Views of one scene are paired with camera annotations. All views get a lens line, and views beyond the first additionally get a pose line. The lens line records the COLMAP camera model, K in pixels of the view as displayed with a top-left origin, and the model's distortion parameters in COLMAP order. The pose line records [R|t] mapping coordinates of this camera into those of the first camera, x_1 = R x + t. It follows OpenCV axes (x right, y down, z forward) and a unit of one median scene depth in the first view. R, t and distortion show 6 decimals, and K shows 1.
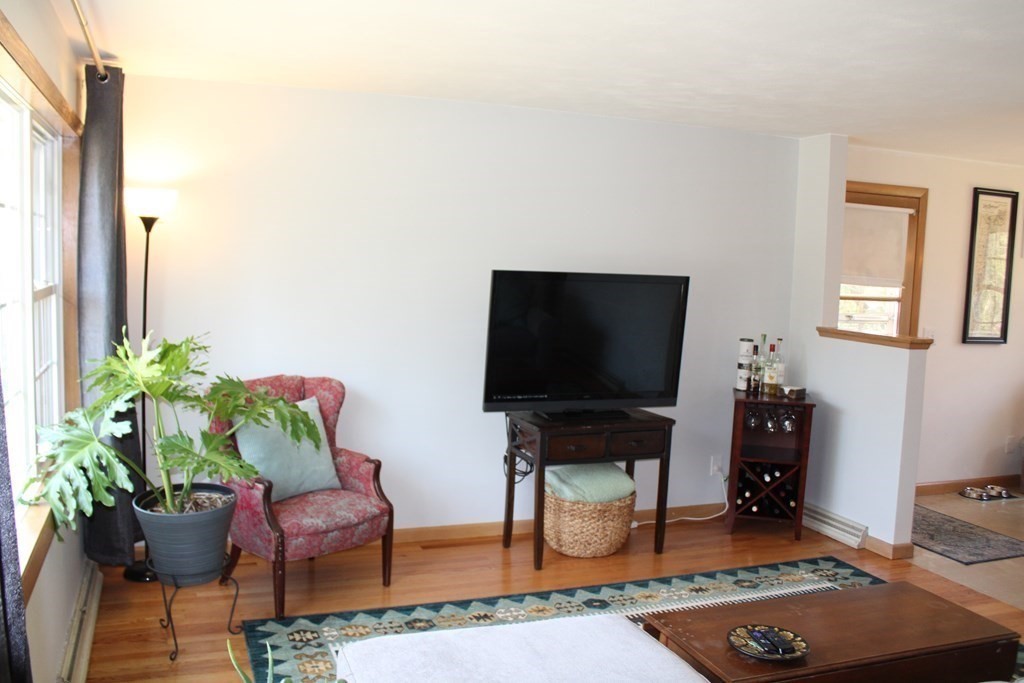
lens RADIAL K [[893.1, 0, 486.2], [0, 893.1, 350.3], [0, 0, 1]] dist [-0.156483, 0.150346]
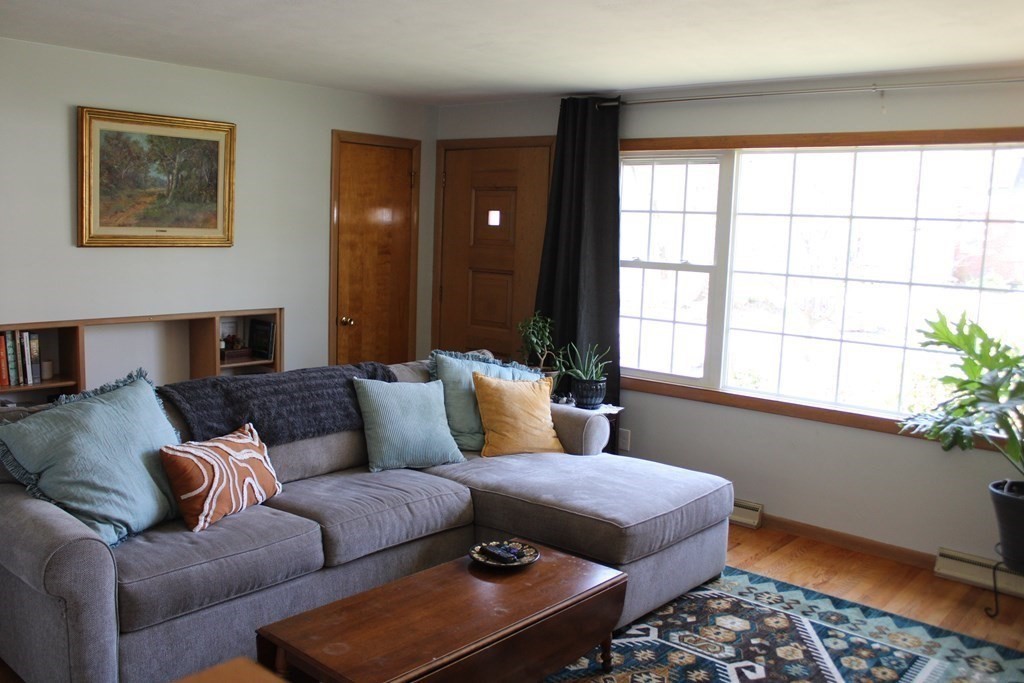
lens RADIAL K [[893.1, 0, 486.2], [0, 893.1, 350.3], [0, 0, 1]] dist [-0.156483, 0.150346]
pose [[-0.882557, -0.000898, -0.470205, 0.571479], [-0.116090, 0.969458, 0.216044, -0.108451], [0.455649, 0.245258, -0.855706, 1.222574]]
